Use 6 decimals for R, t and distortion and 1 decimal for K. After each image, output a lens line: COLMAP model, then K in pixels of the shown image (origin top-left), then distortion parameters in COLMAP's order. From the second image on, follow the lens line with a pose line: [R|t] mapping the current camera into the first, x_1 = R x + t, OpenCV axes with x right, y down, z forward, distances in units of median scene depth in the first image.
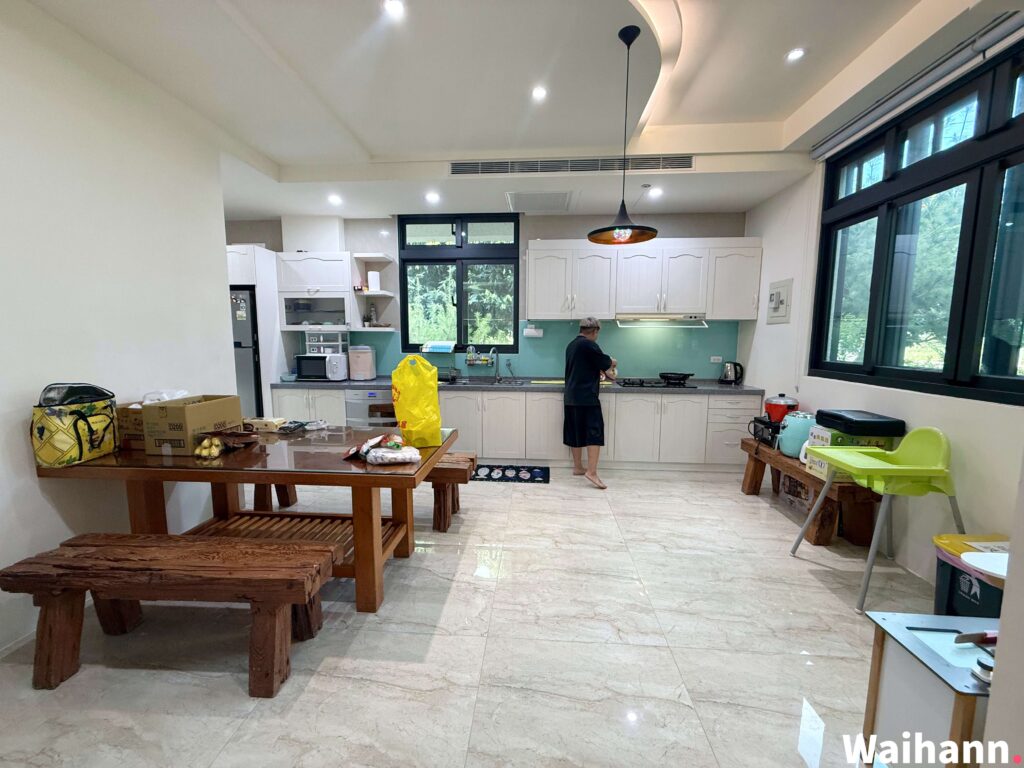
lens RADIAL K [[406.8, 0, 516.6], [0, 406.8, 383.8], [0, 0, 1]] dist [-0.000314, 0.000170]
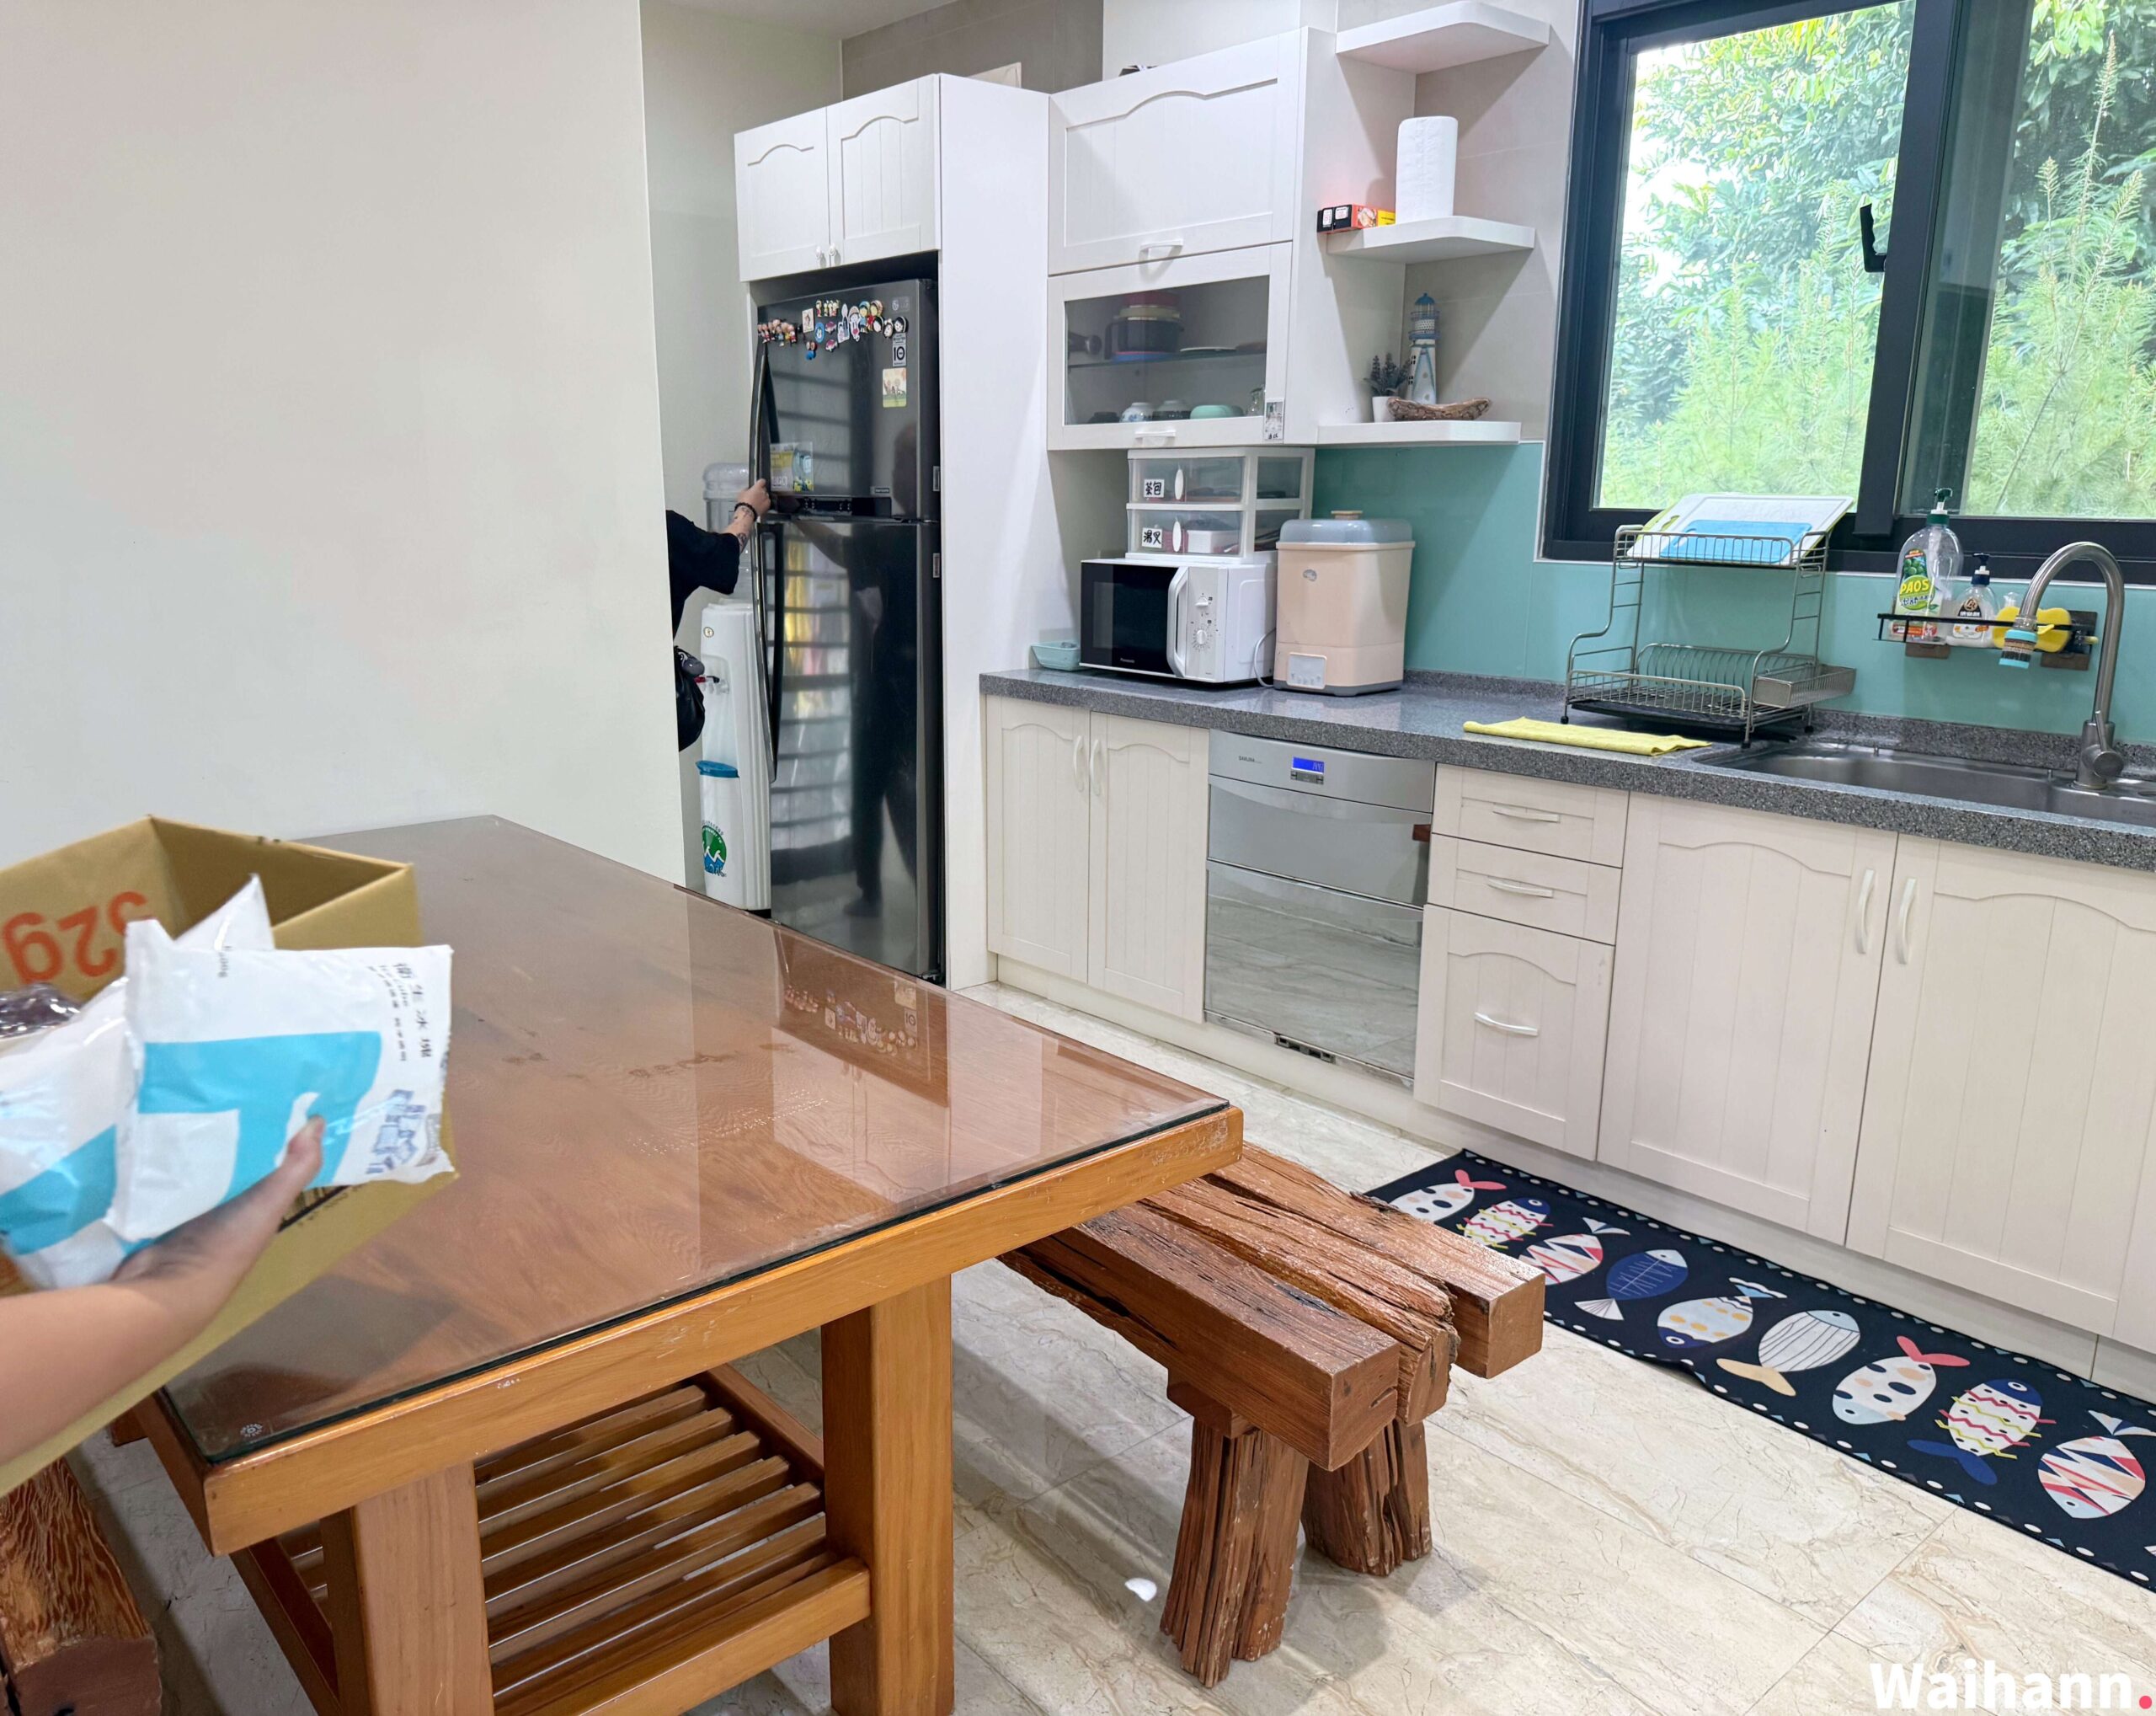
lens RADIAL K [[1621.5, 0, 1022.7], [0, 1621.5, 896.8], [0, 0, 1]] dist [0.012206, -0.012785]
pose [[0.687096, 0.173332, -0.705589, 0.113816], [-0.078552, 0.983156, 0.165024, -0.030262], [0.722308, -0.057962, 0.689138, 0.328360]]
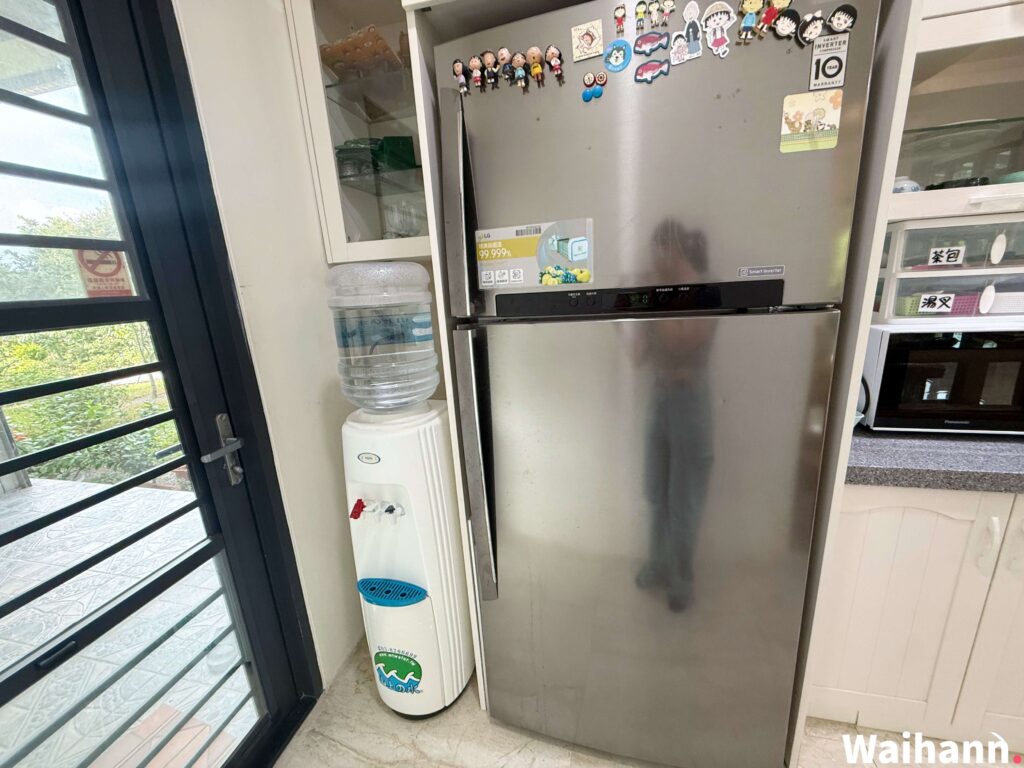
lens RADIAL K [[406.8, 0, 507.6], [0, 406.8, 379.5], [0, 0, 1]] dist [-0.000314, 0.000170]
pose [[0.981638, -0.016702, -0.190019, -0.701597], [0.041108, 0.991275, 0.125238, -0.079424], [0.186269, -0.130750, 0.973760, 0.724134]]
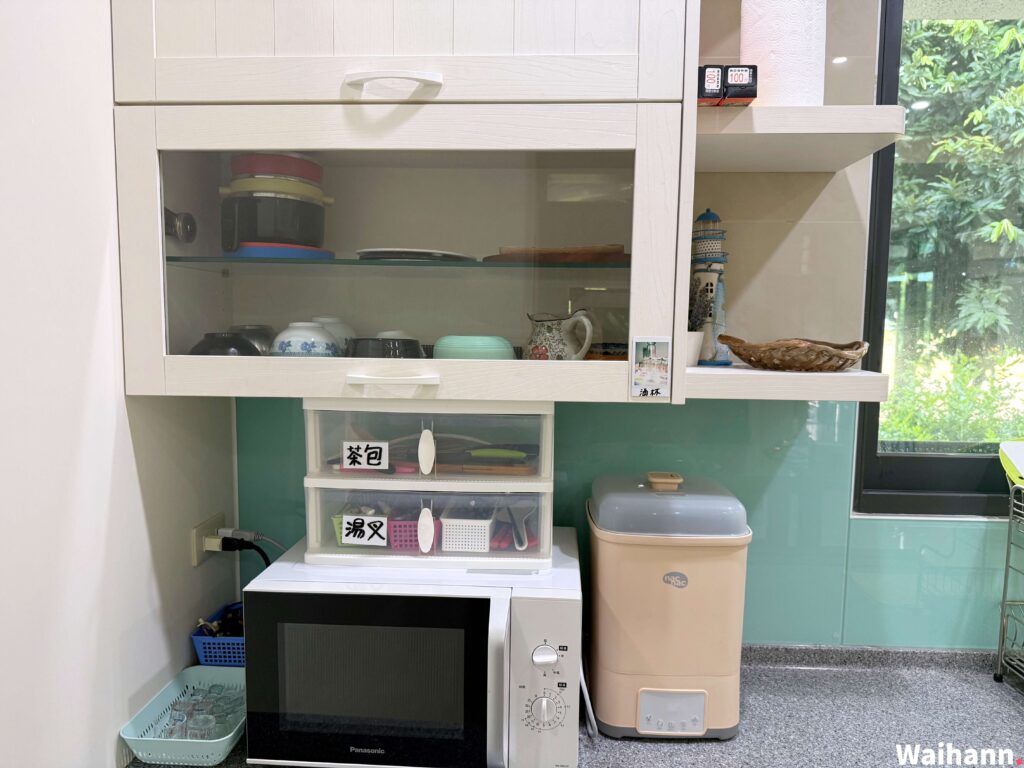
lens RADIAL K [[703.2, 0, 509.8], [0, 703.2, 382.5], [0, 0, 1]] dist [0.013980, -0.005281]
pose [[0.999871, 0.001813, 0.015974, -0.455078], [-0.001328, 0.999538, -0.030352, -0.127395], [-0.016022, 0.030327, 0.999412, 0.761321]]
